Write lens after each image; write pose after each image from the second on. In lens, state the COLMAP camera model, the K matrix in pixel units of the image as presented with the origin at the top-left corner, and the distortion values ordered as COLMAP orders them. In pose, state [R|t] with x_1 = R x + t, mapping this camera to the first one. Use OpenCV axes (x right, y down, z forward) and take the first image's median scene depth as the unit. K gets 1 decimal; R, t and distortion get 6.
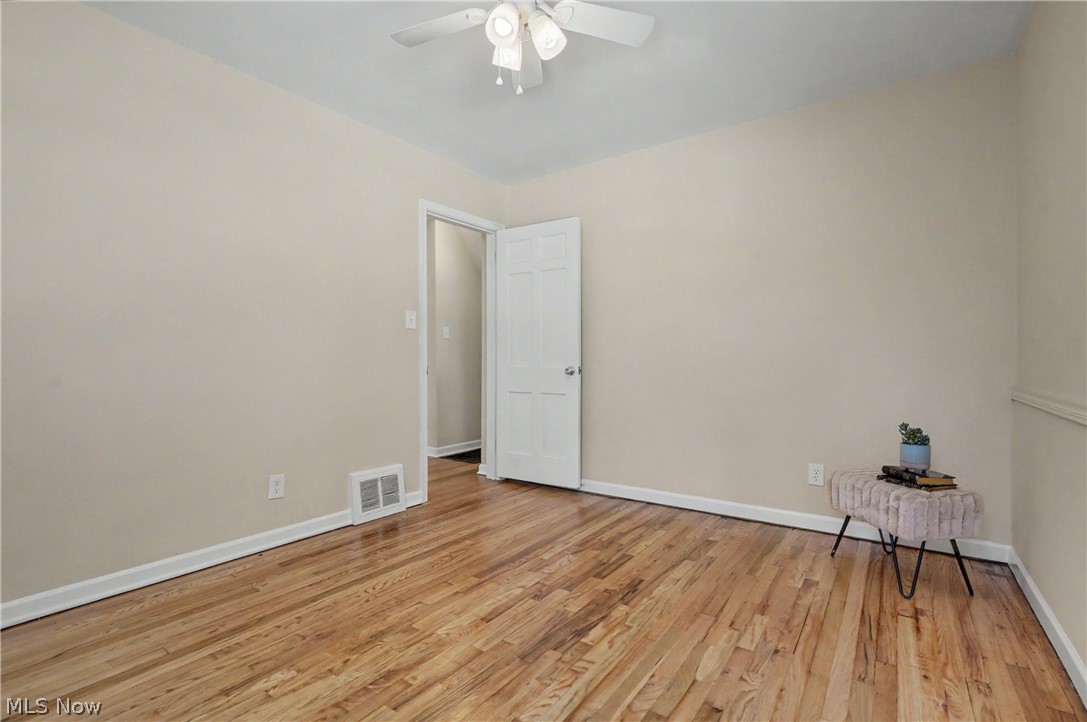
lens RADIAL K [[503.9, 0, 546.3], [0, 503.9, 362.6], [0, 0, 1]] dist [-0.003452, -0.000538]
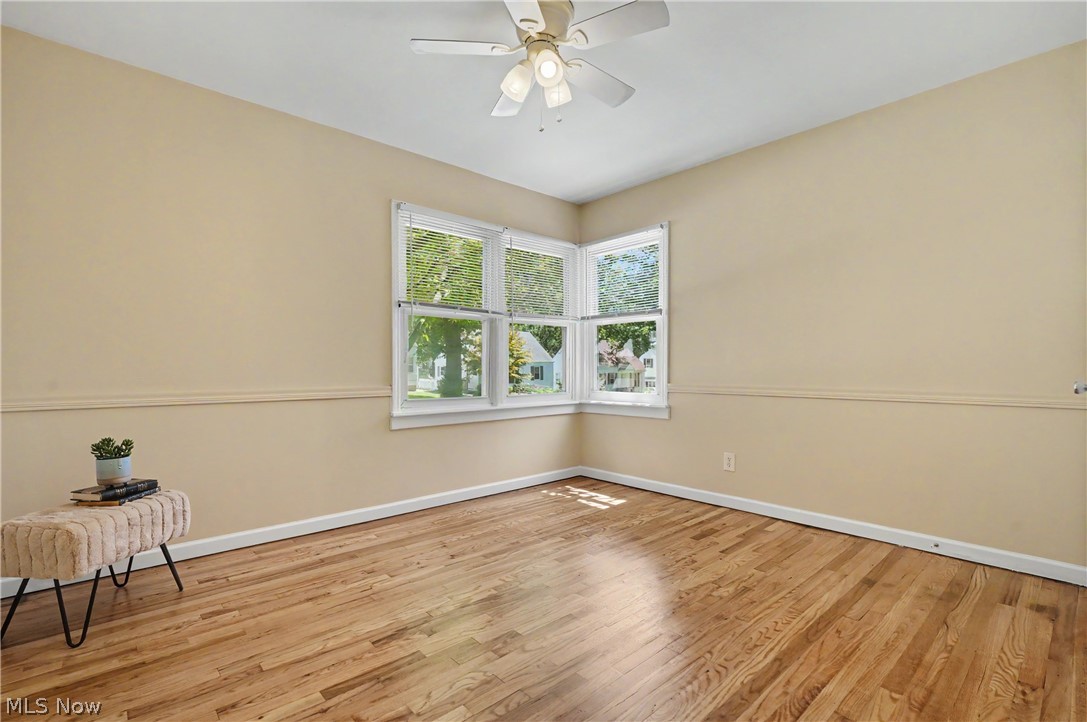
lens RADIAL K [[503.9, 0, 546.3], [0, 503.9, 362.6], [0, 0, 1]] dist [-0.003452, -0.000538]
pose [[-0.977904, 0.004750, 0.209001, -0.280520], [0.003777, 0.999980, -0.005054, -0.005530], [-0.209021, -0.004153, -0.977902, 1.981225]]
